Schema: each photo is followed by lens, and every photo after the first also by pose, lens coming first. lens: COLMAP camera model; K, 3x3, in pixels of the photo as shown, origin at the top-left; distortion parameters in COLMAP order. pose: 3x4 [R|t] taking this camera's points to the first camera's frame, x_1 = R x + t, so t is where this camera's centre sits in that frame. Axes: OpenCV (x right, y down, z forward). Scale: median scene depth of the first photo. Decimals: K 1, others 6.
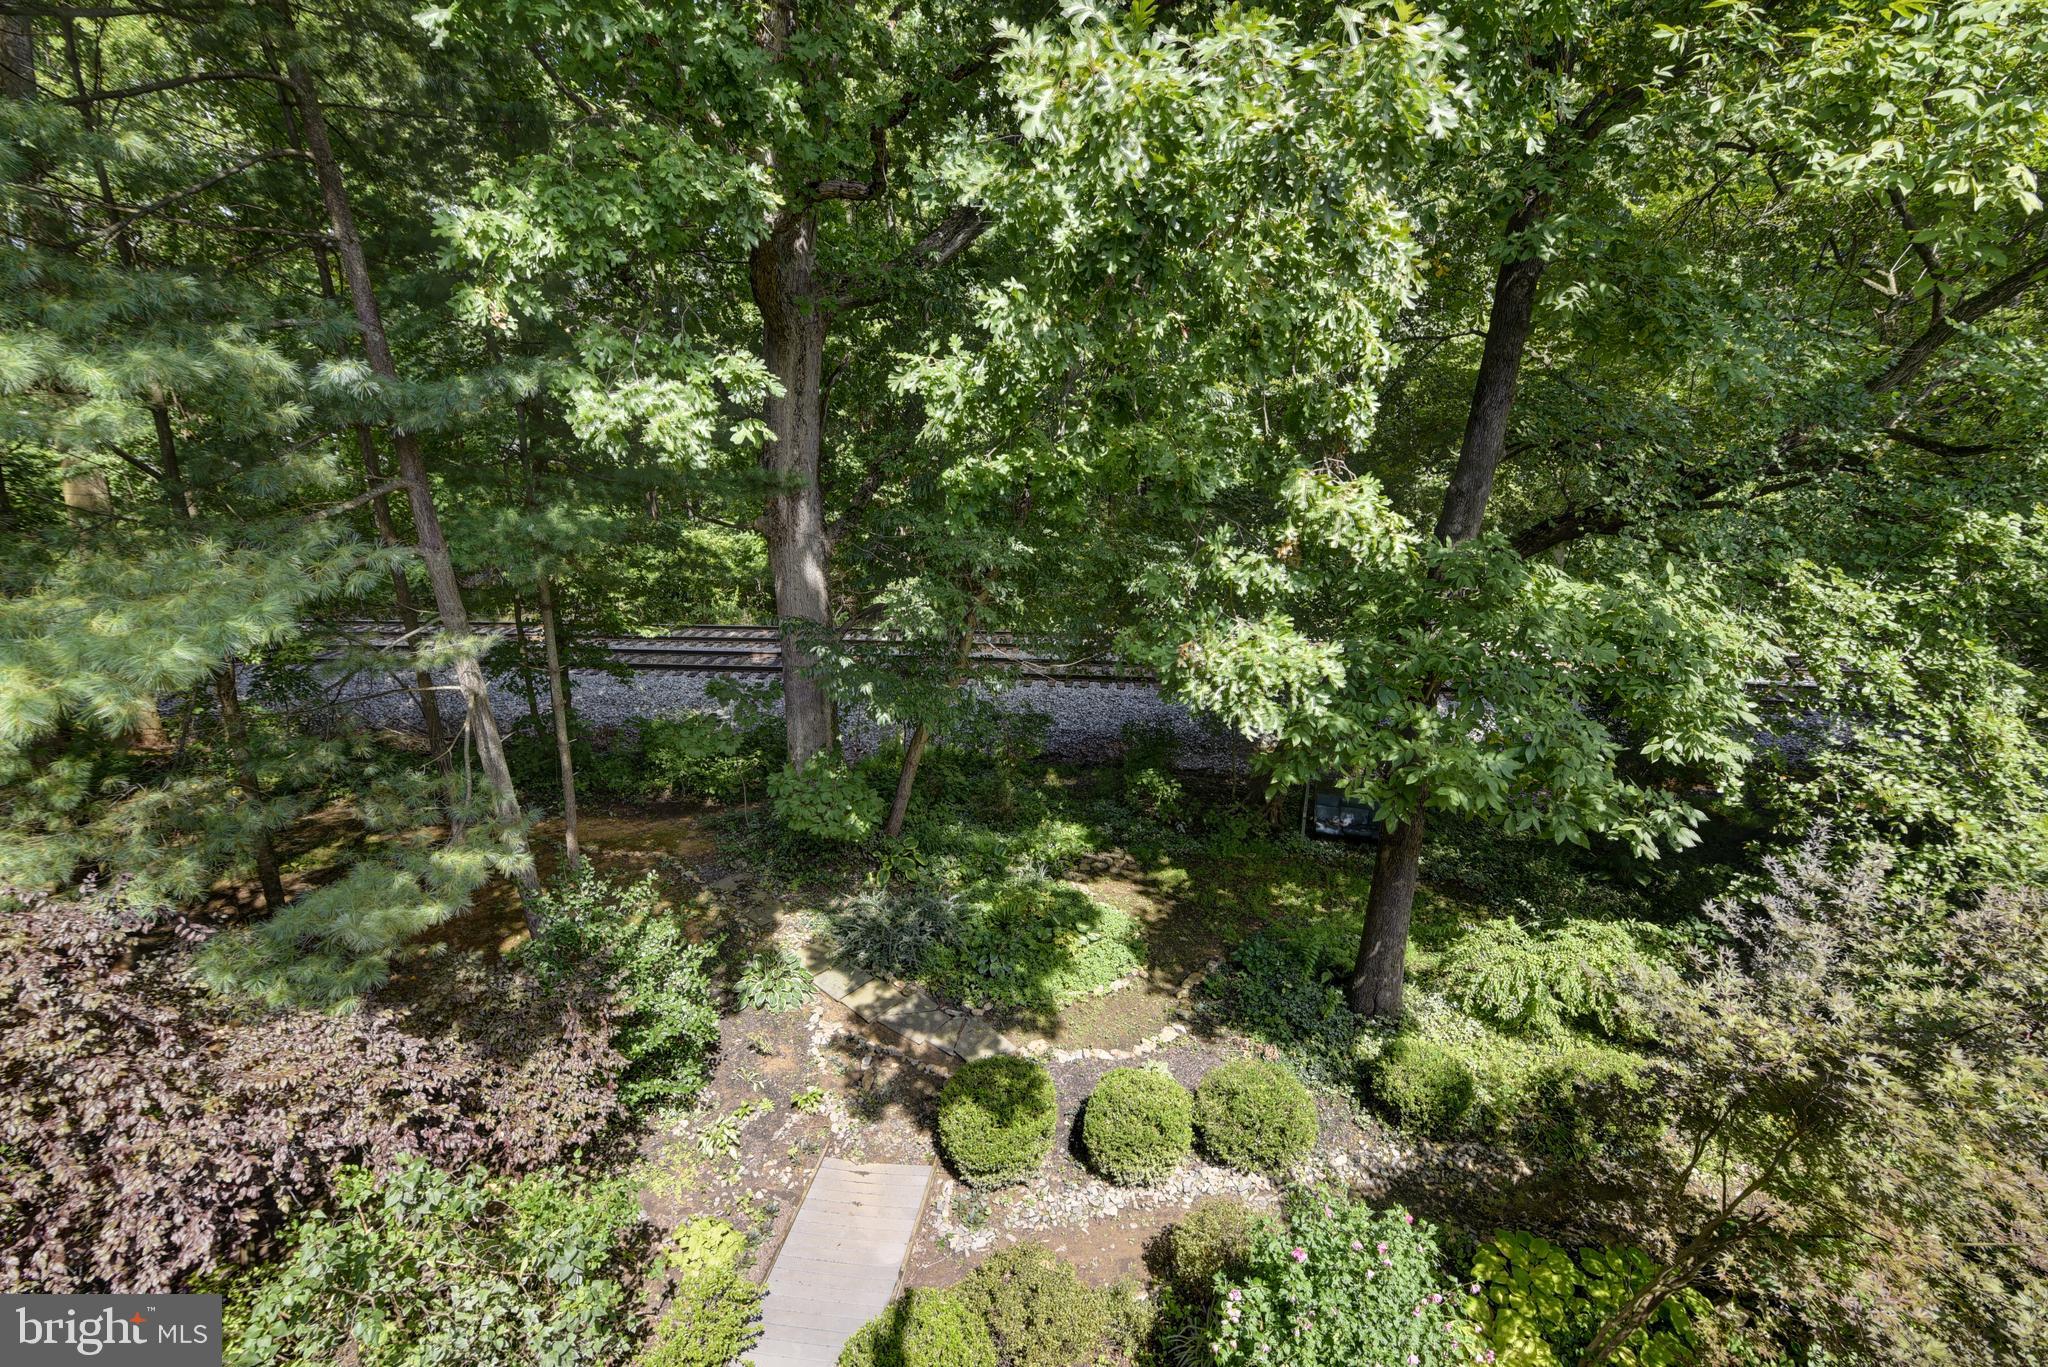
lens RADIAL K [[932.8, 0, 1022.8], [0, 932.8, 693.2], [0, 0, 1]] dist [-0.020280, 0.001222]
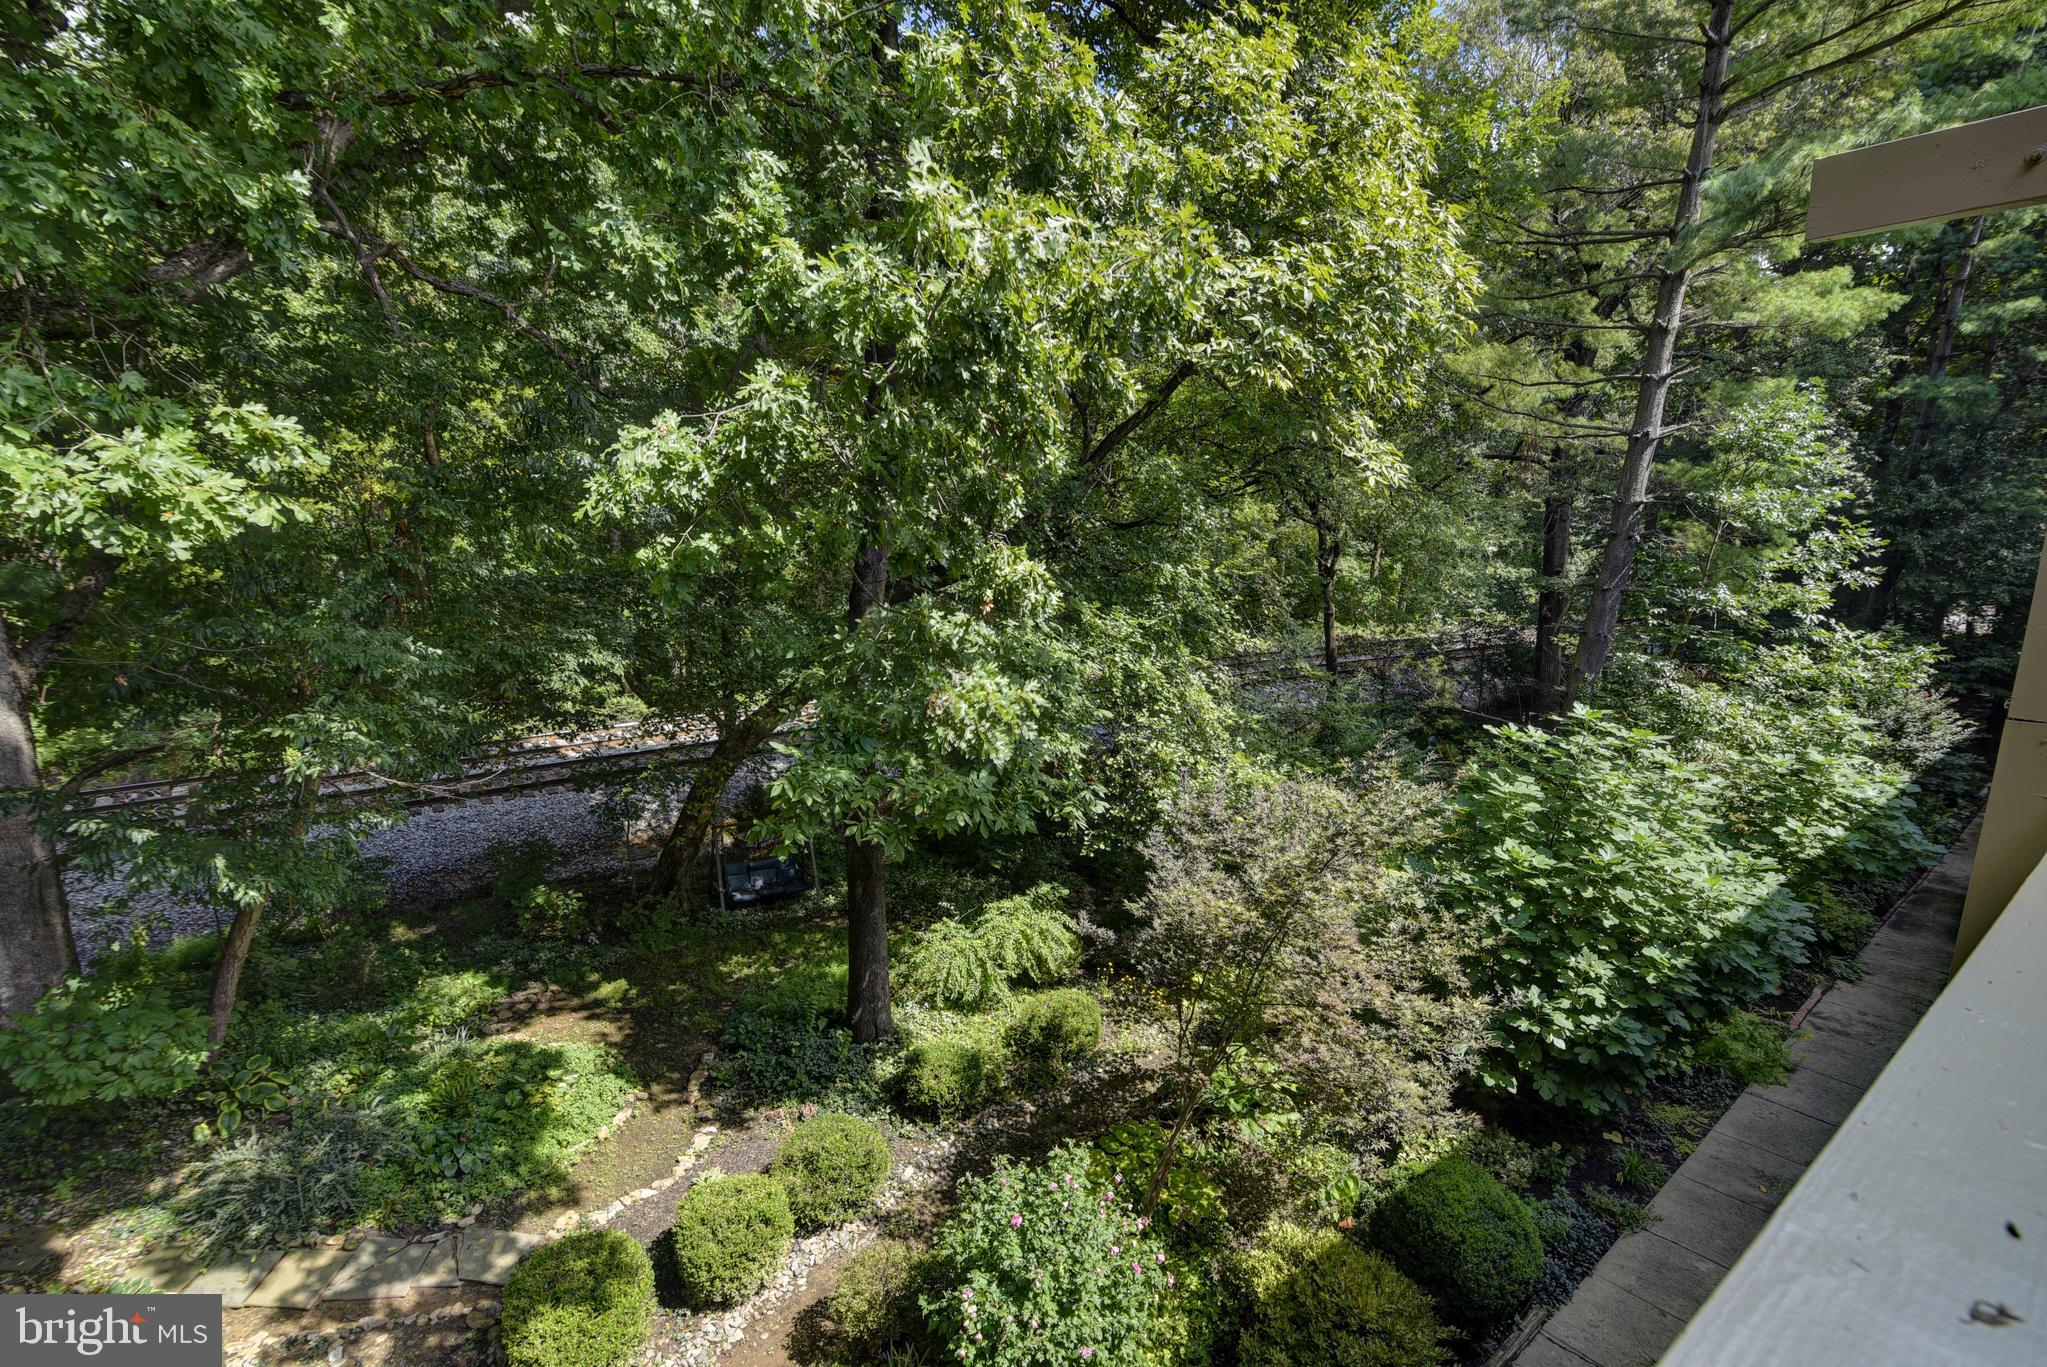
lens RADIAL K [[932.3, 0, 1022.3], [0, 932.3, 693.2], [0, 0, 1]] dist [-0.020280, 0.001222]
pose [[0.713836, -0.126303, 0.688830, -0.206012], [0.184273, 0.982816, -0.010755, -0.009028], [-0.675635, 0.134610, 0.724843, 0.041338]]
